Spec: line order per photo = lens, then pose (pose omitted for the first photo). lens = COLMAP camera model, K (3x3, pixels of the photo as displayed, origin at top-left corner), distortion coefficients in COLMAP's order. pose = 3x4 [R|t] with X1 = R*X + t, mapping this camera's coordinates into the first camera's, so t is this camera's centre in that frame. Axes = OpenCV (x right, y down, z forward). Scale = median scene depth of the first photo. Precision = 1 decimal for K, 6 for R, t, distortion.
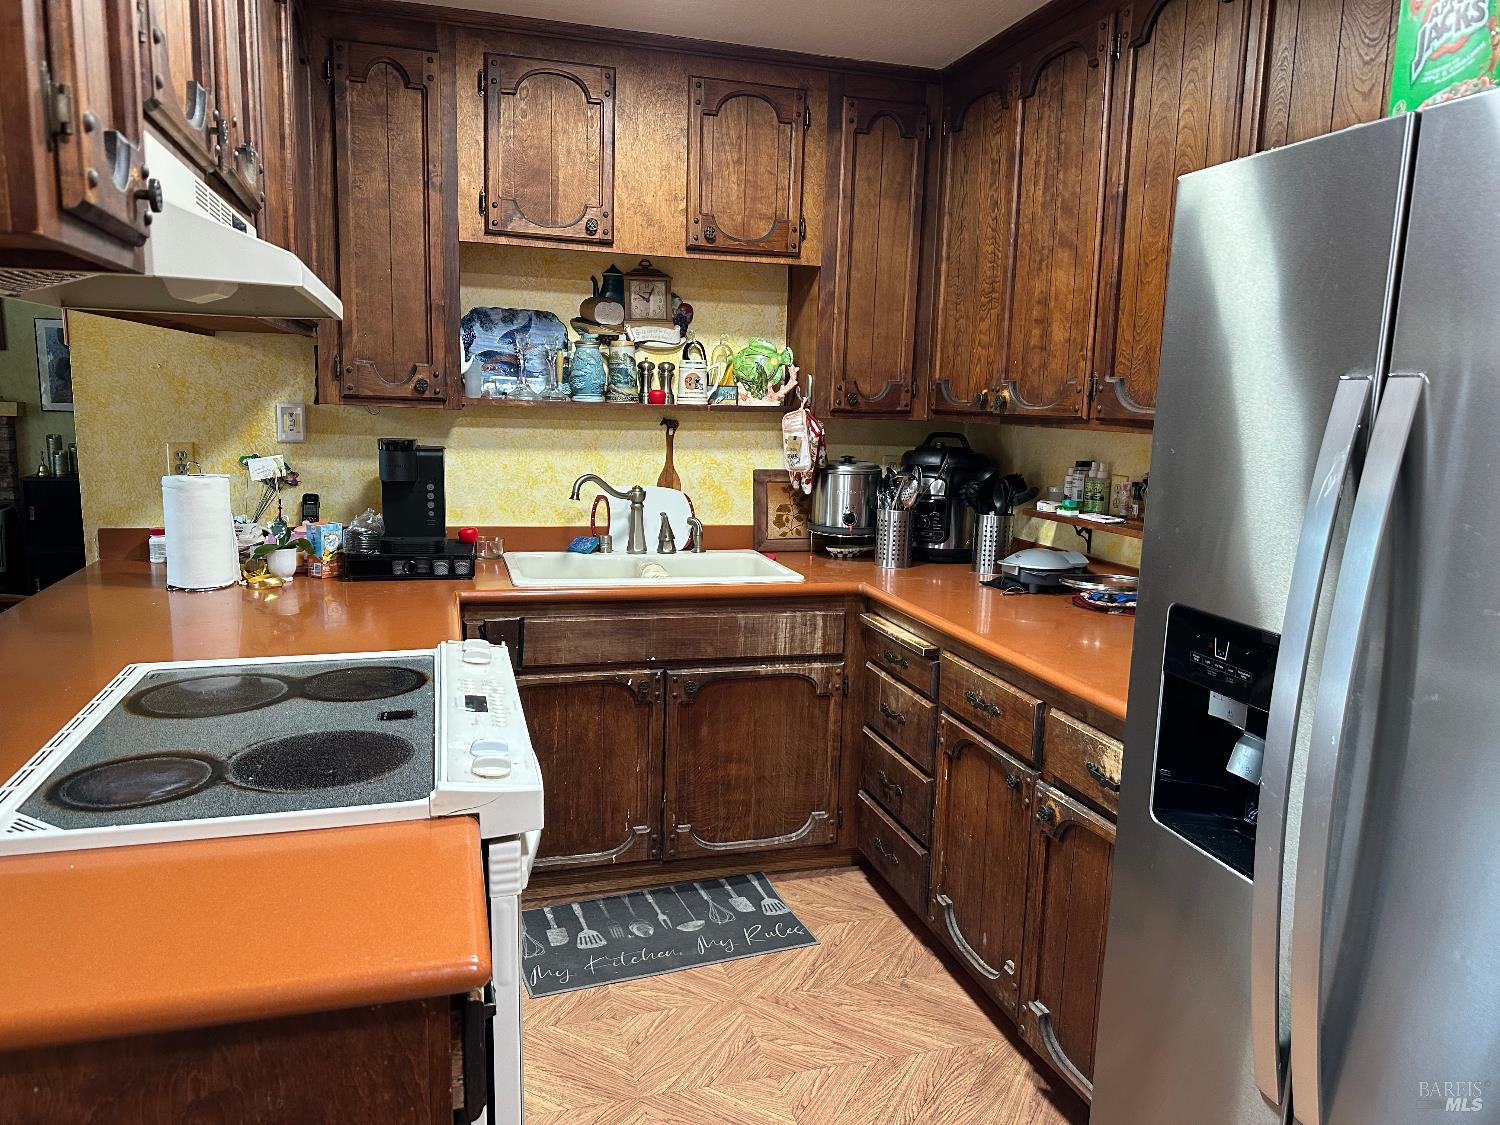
lens RADIAL K [[1043.2, 0, 747.5], [0, 1043.2, 553.2], [0, 0, 1]] dist [0.049933, -0.000834]
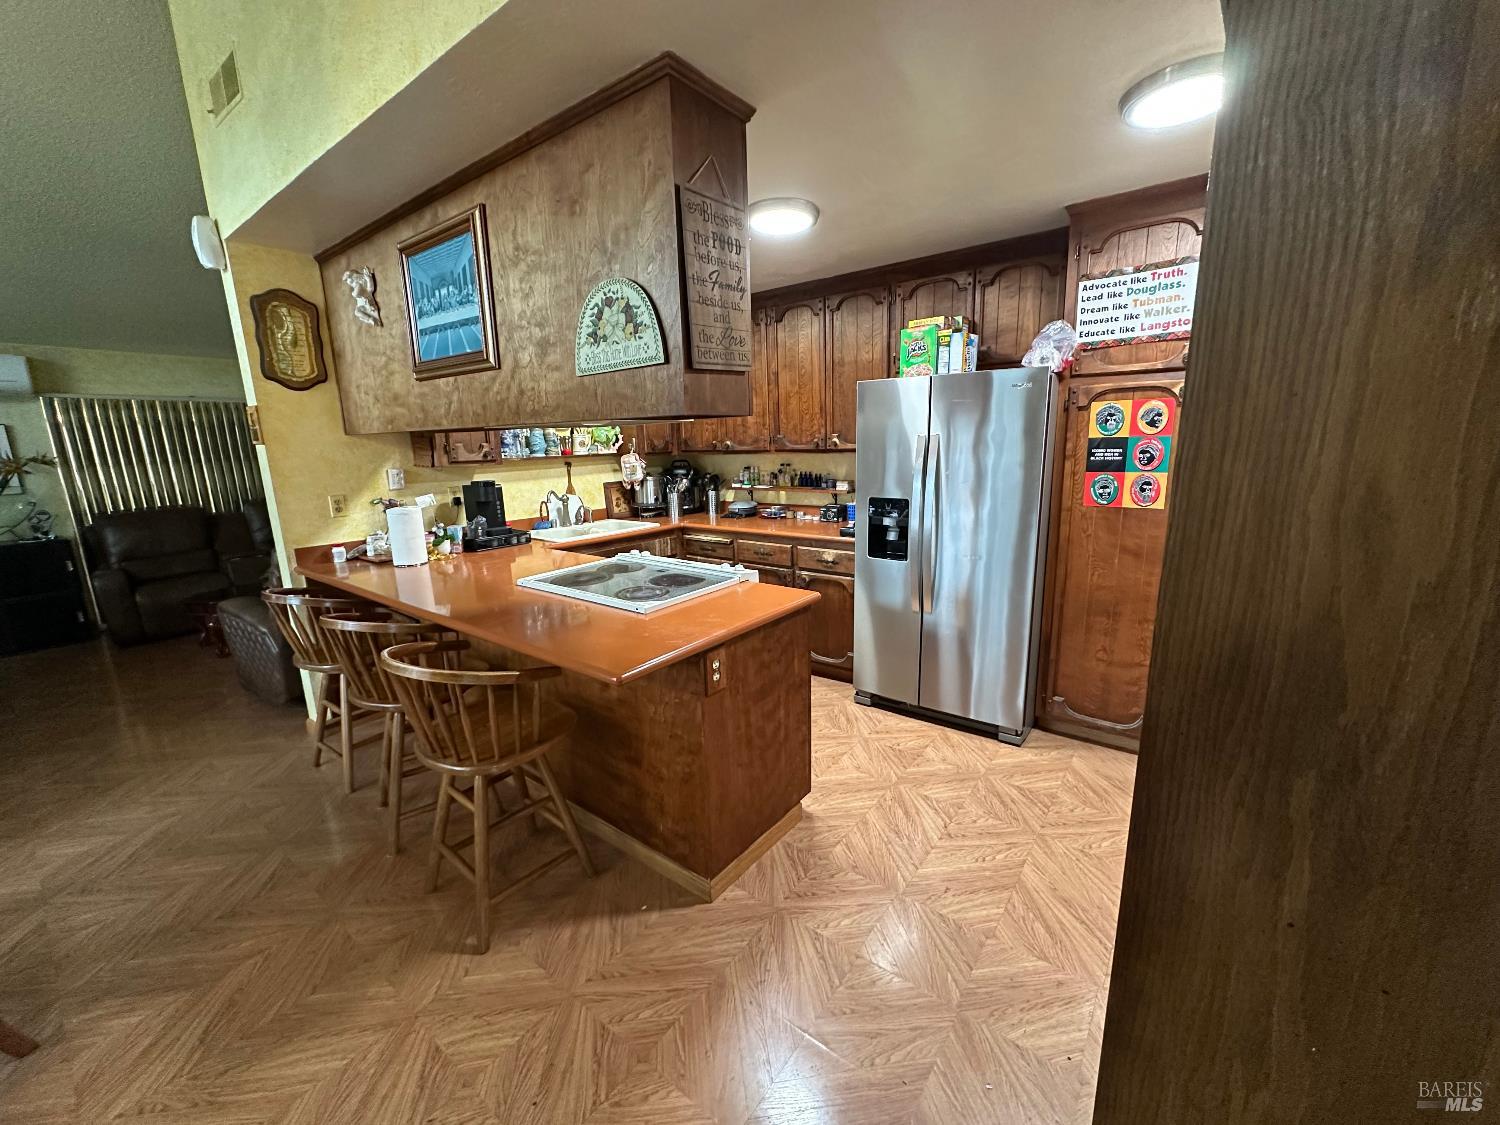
lens RADIAL K [[601.1, 0, 751.2], [0, 601.1, 568.0], [0, 0, 1]] dist [-0.000601, -0.000055]
pose [[0.808994, -0.171365, 0.562284, -0.521854], [0.133242, 0.985123, 0.108529, 0.000866], [-0.572517, -0.012879, 0.819792, -0.230769]]
